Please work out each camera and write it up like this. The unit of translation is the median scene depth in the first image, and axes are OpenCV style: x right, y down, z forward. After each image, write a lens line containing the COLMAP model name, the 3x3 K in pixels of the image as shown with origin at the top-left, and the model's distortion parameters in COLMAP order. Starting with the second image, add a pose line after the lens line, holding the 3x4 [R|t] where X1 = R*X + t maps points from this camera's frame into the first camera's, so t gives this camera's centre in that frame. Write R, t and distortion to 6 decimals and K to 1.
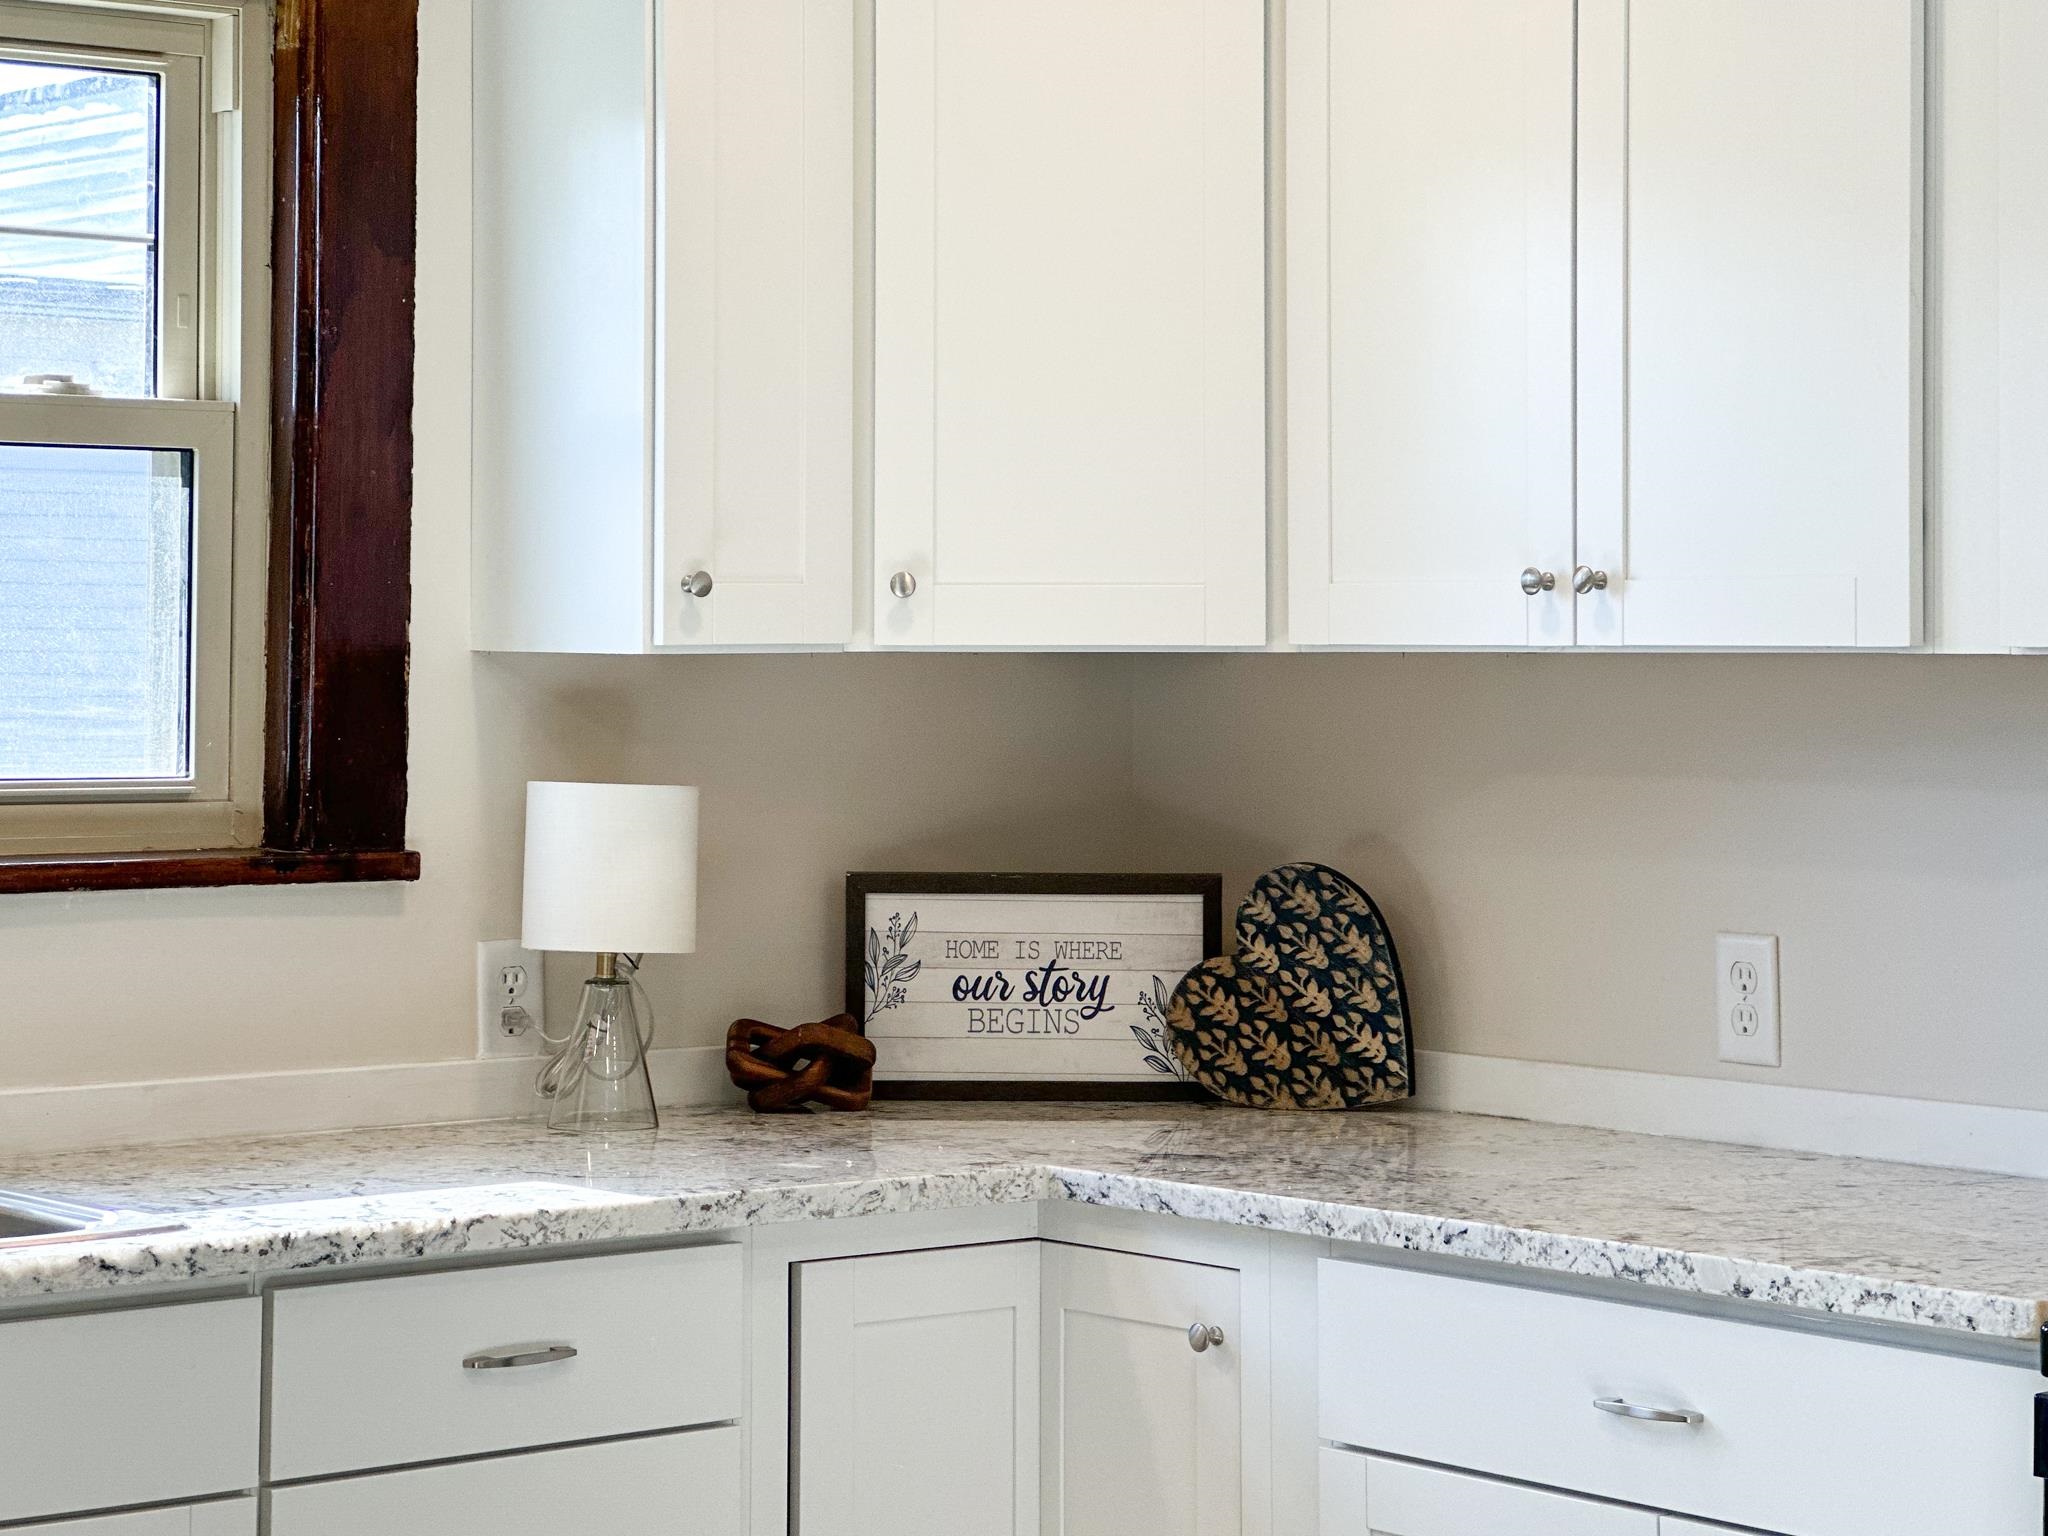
lens RADIAL K [[4657.0, 0, 1025.8], [0, 4657.0, 759.5], [0, 0, 1]] dist [0.218310, 0.000000]
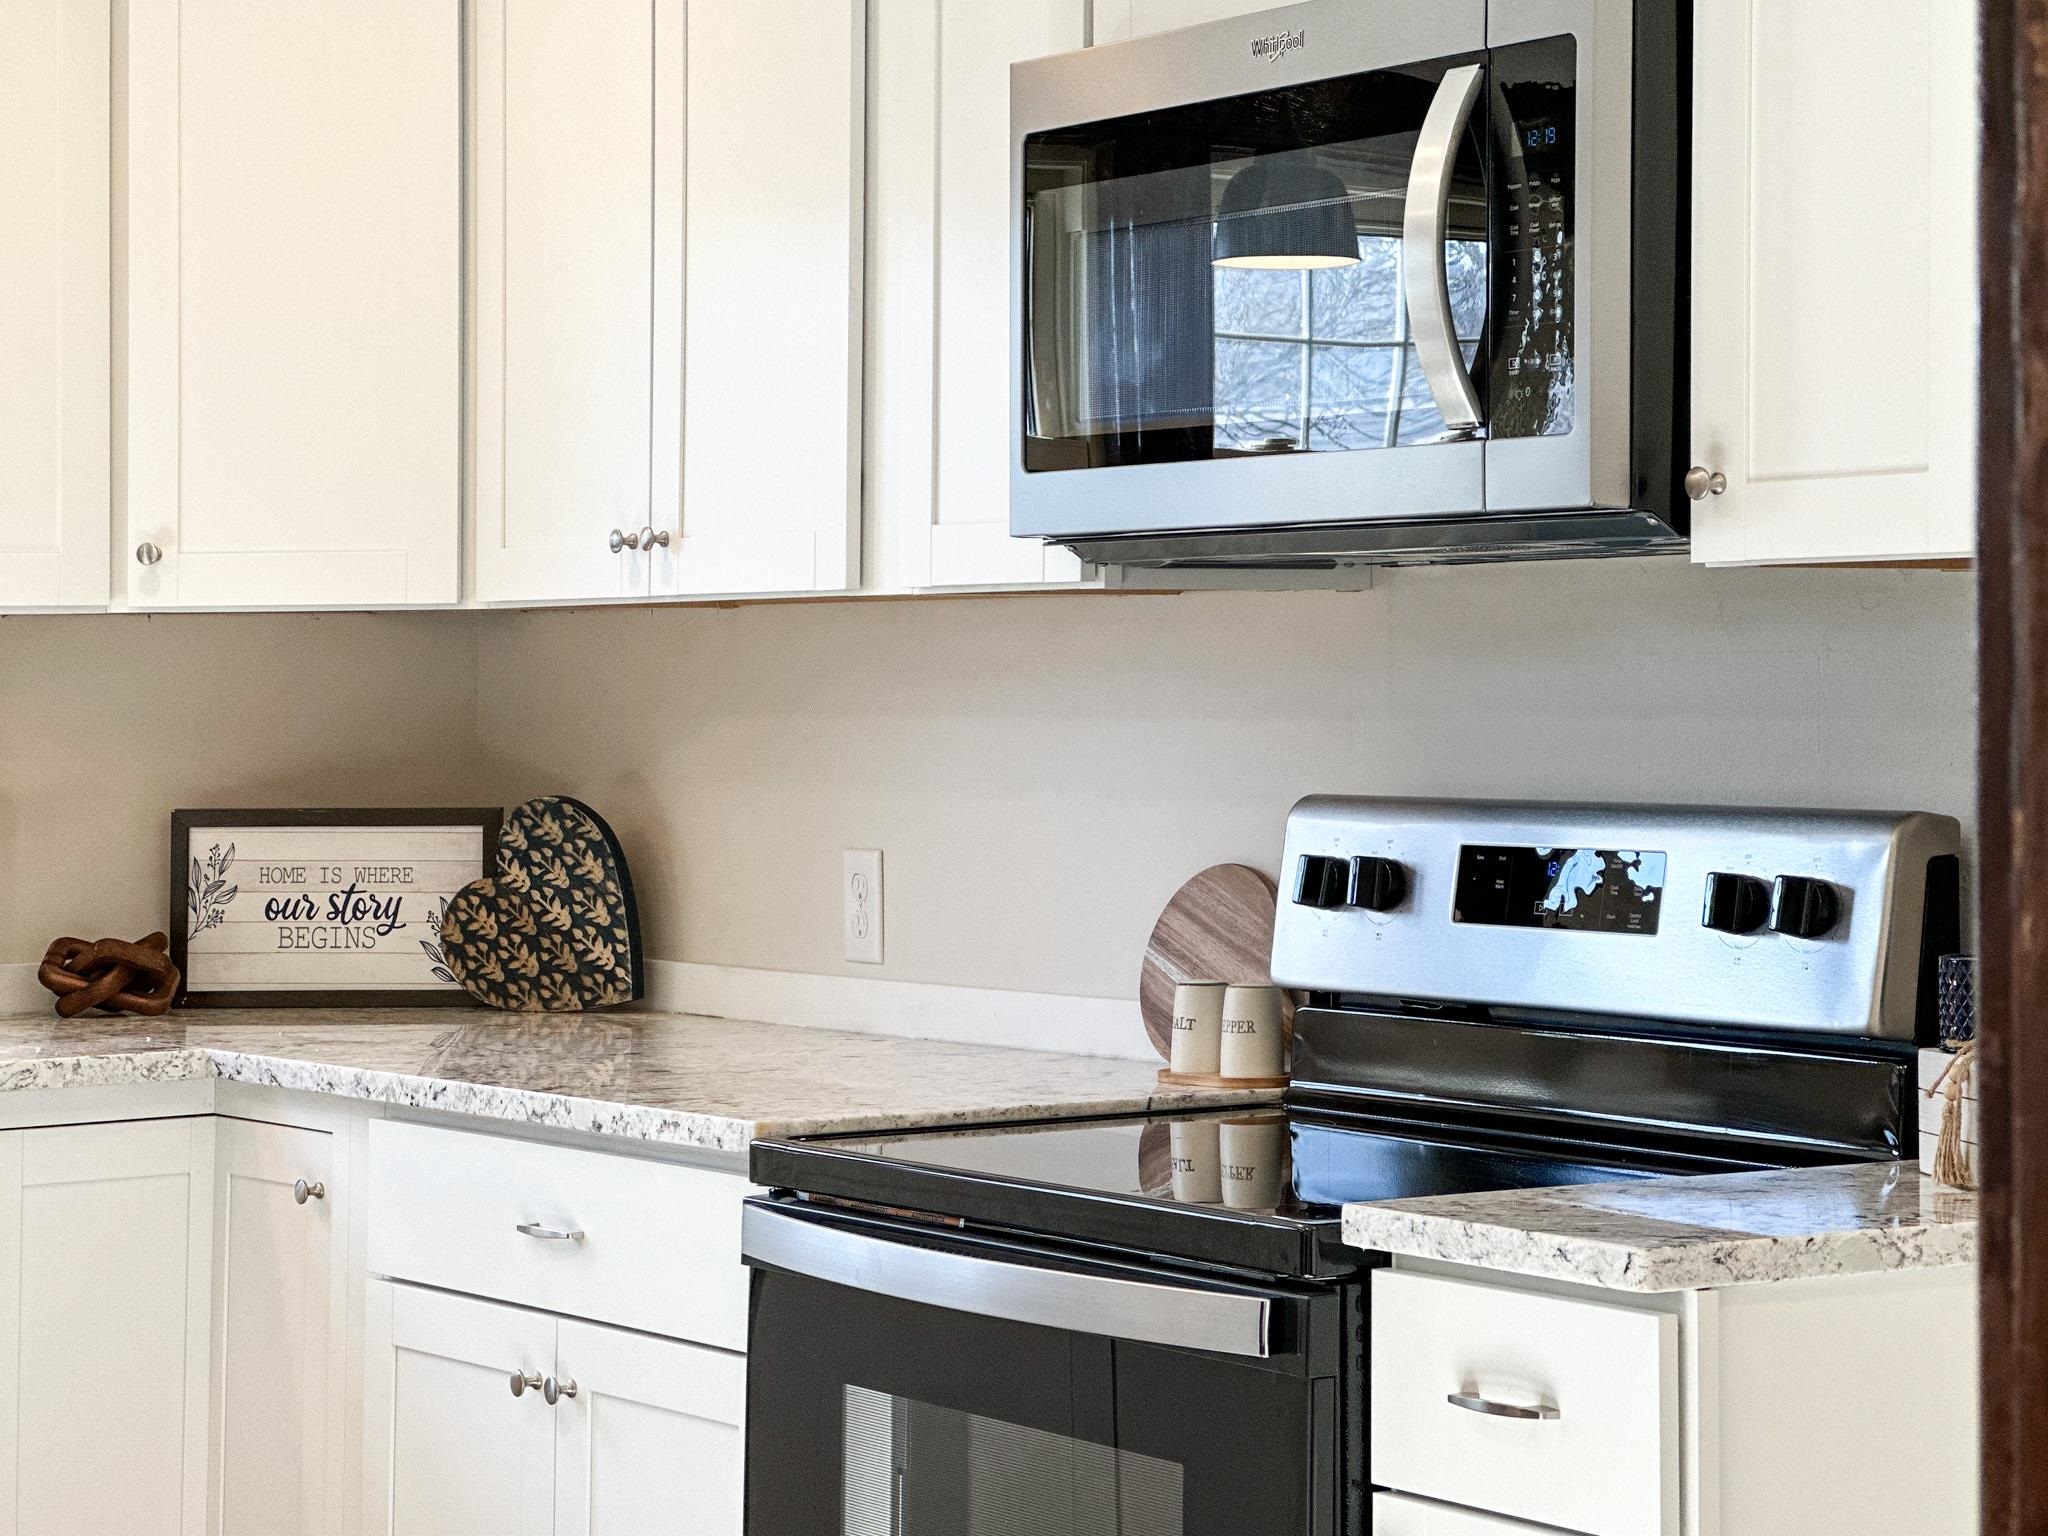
lens RADIAL K [[4657.0, 0, 1023.1], [0, 4657.0, 756.2], [0, 0, 1]] dist [0.218310, 0.000000]
pose [[0.997905, -0.007707, -0.064240, 0.250597], [0.007434, 0.999962, -0.004484, 0.018725], [0.064272, 0.003997, 0.997924, -0.131959]]
